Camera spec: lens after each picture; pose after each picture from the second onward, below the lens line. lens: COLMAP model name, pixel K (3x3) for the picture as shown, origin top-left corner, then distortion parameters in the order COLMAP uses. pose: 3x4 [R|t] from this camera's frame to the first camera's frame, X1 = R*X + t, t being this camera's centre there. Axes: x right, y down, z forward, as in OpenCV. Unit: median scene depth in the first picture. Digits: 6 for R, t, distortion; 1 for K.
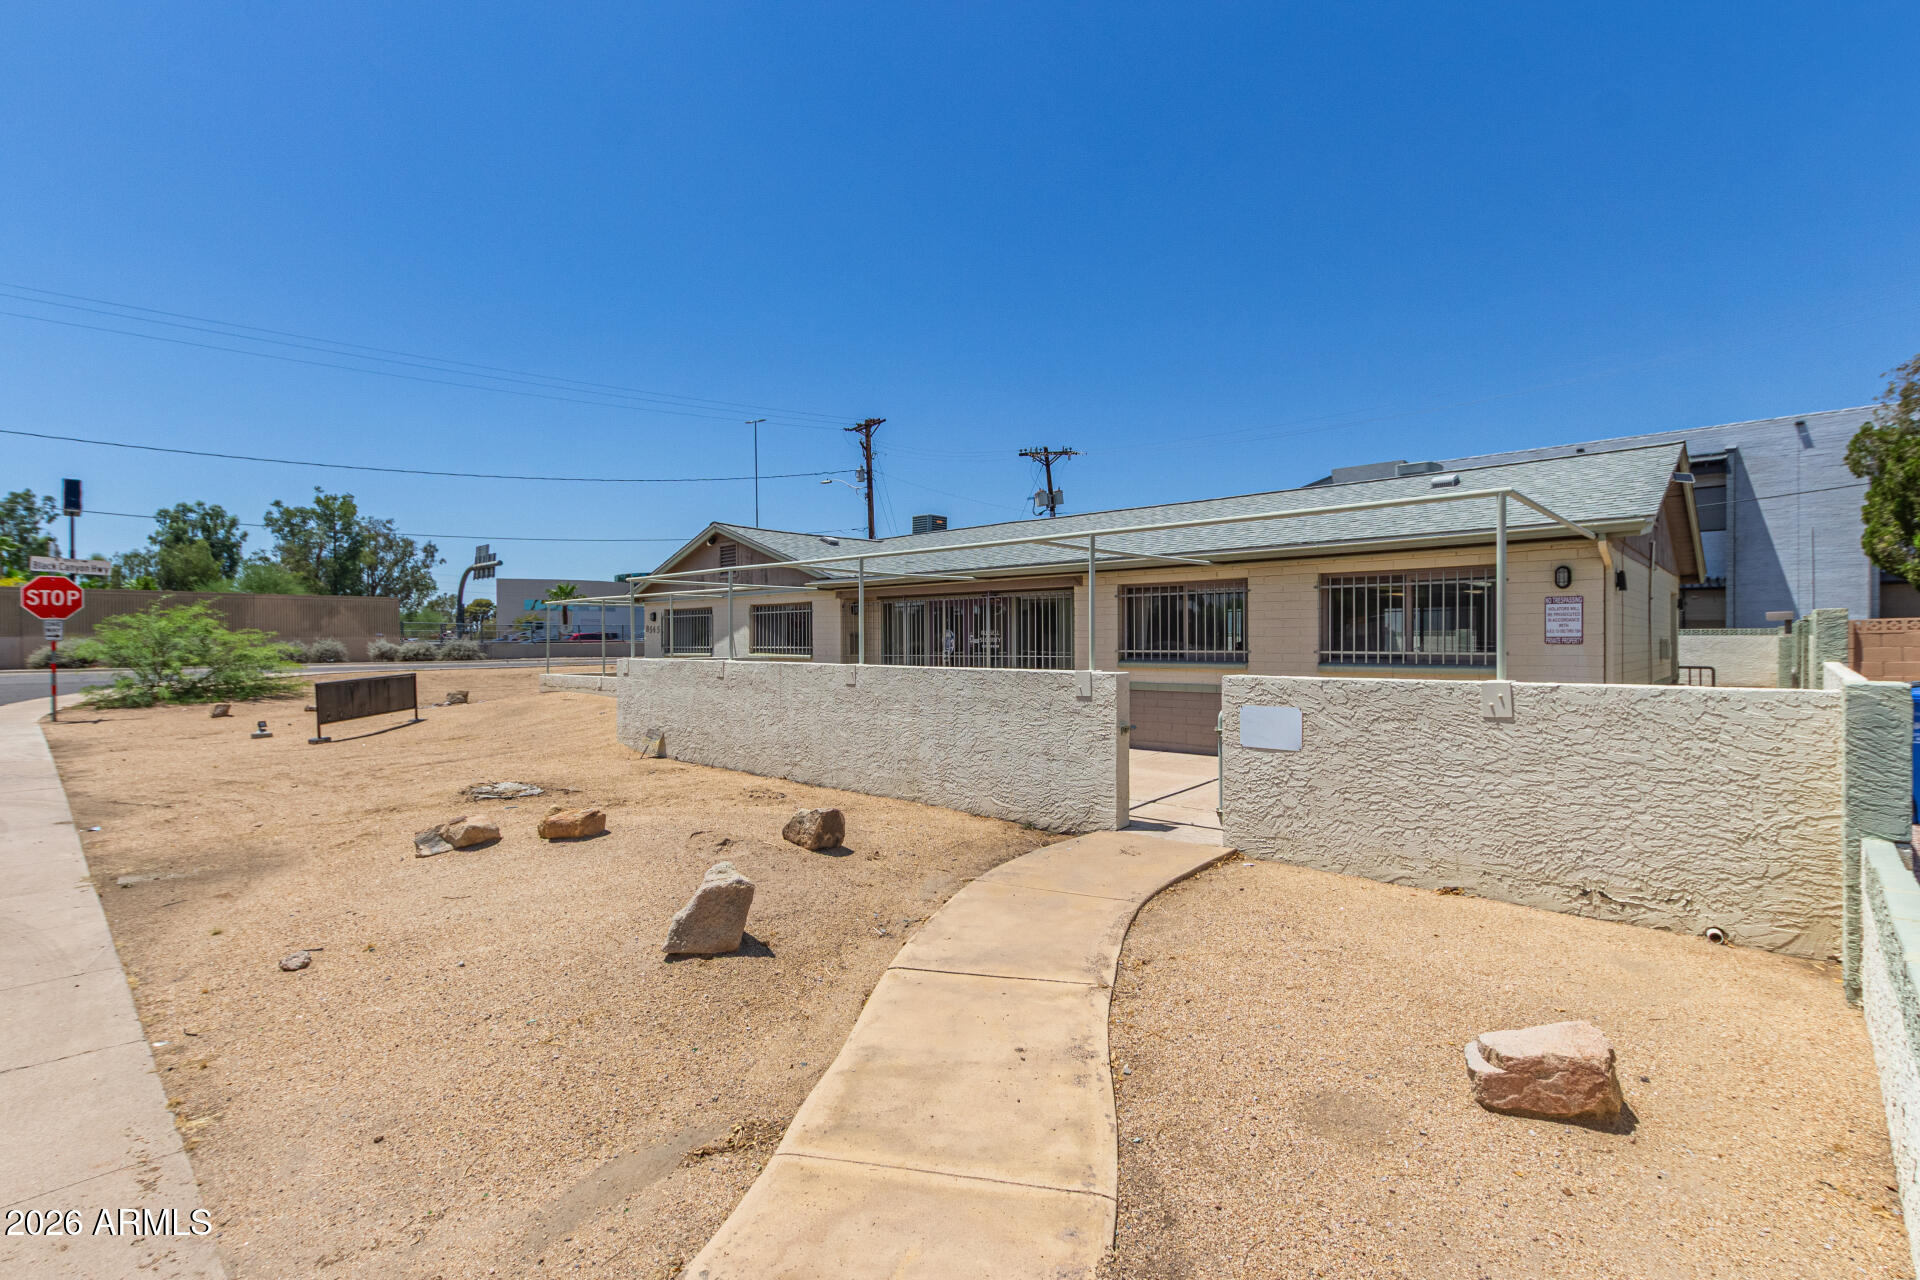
lens RADIAL K [[863.6, 0, 960.0], [0, 863.6, 640.0], [0, 0, 1]] dist [0.005007, 0.000307]
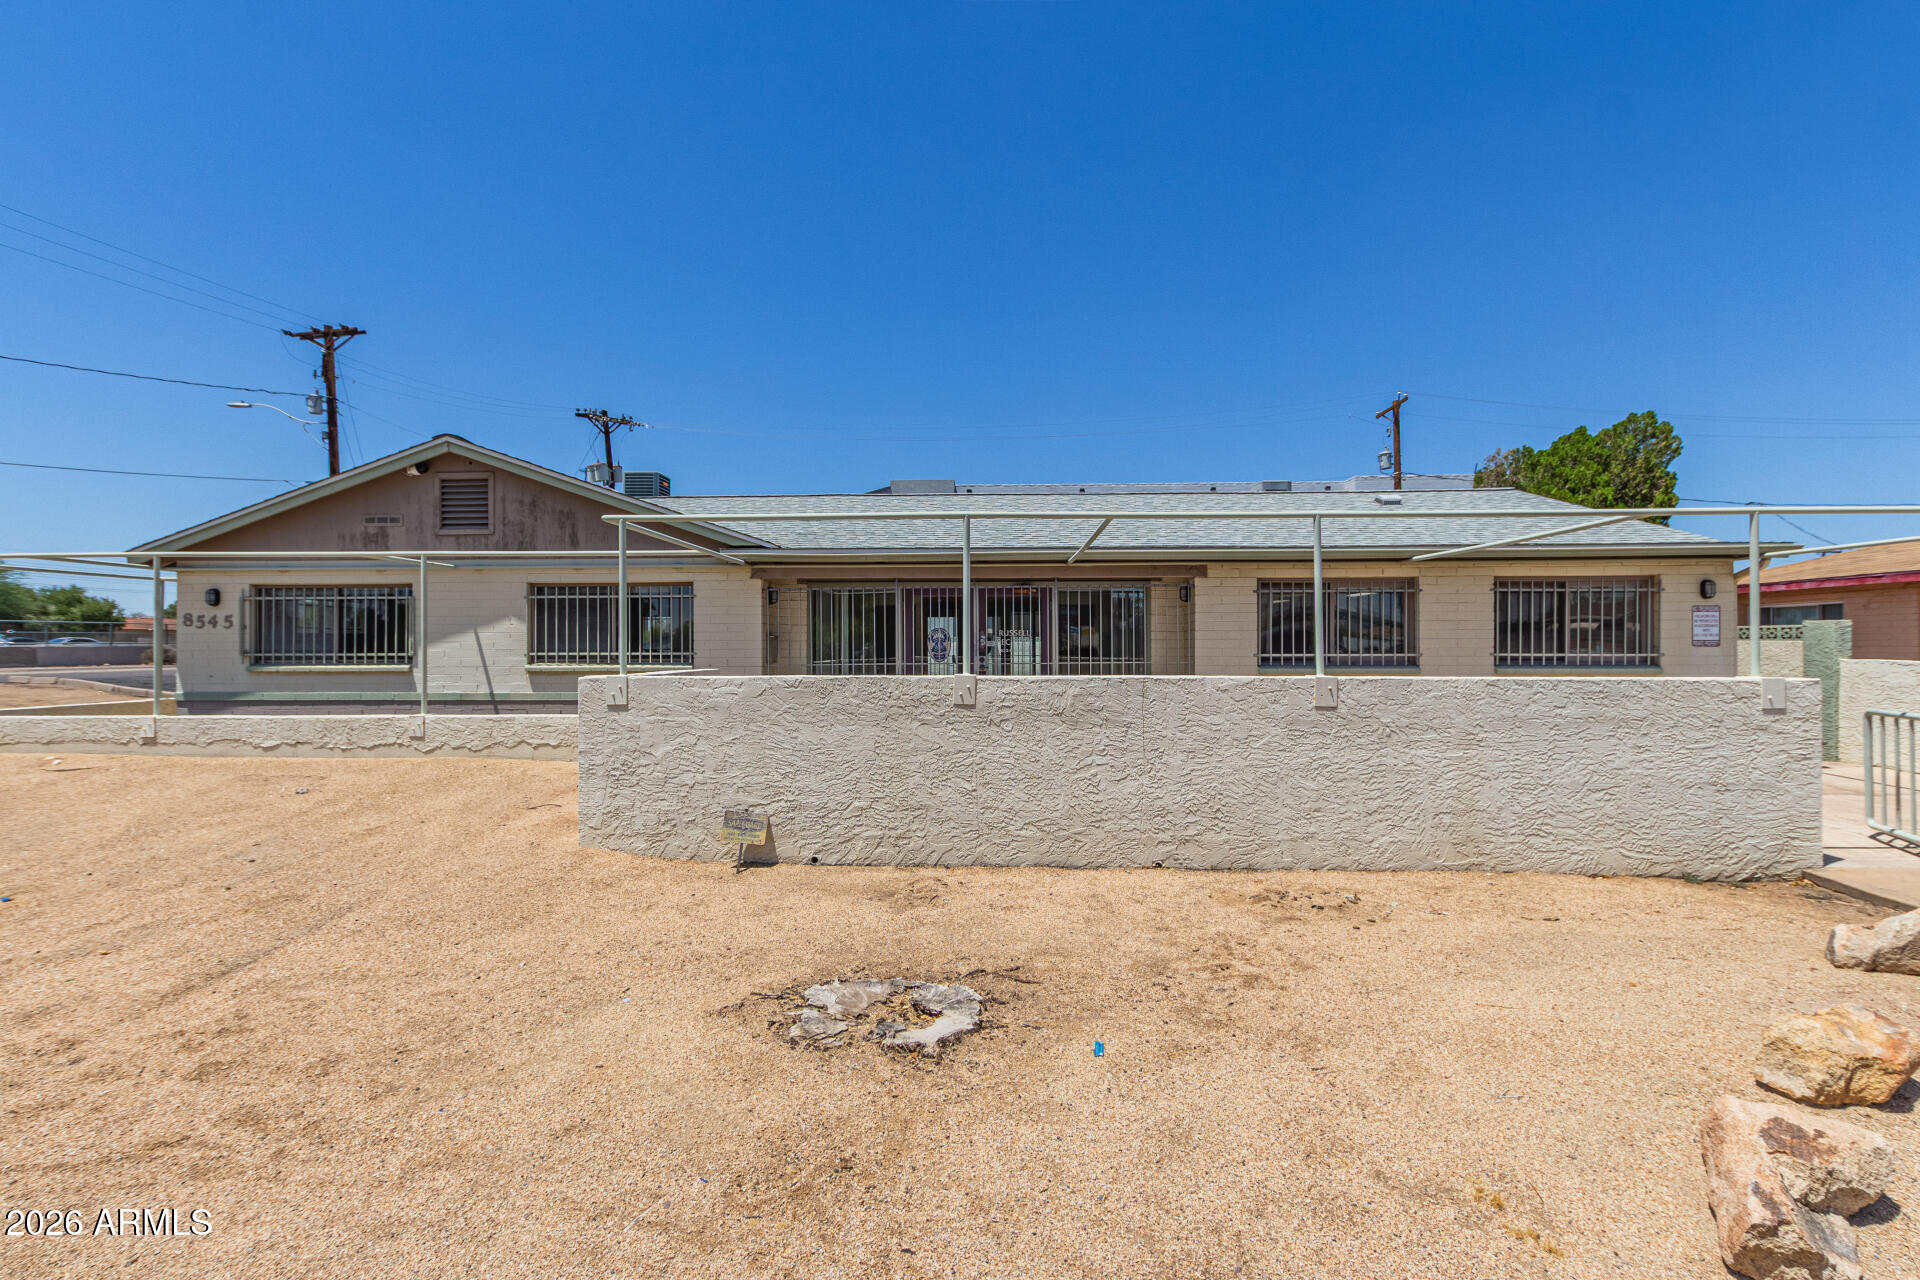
lens RADIAL K [[863.6, 0, 960.0], [0, 863.6, 640.0], [0, 0, 1]] dist [0.005007, 0.000307]
pose [[0.768081, 0.005341, 0.640331, -0.556312], [-0.001234, 0.999976, -0.006860, 0.003883], [-0.640352, 0.004478, 0.768069, 0.492283]]
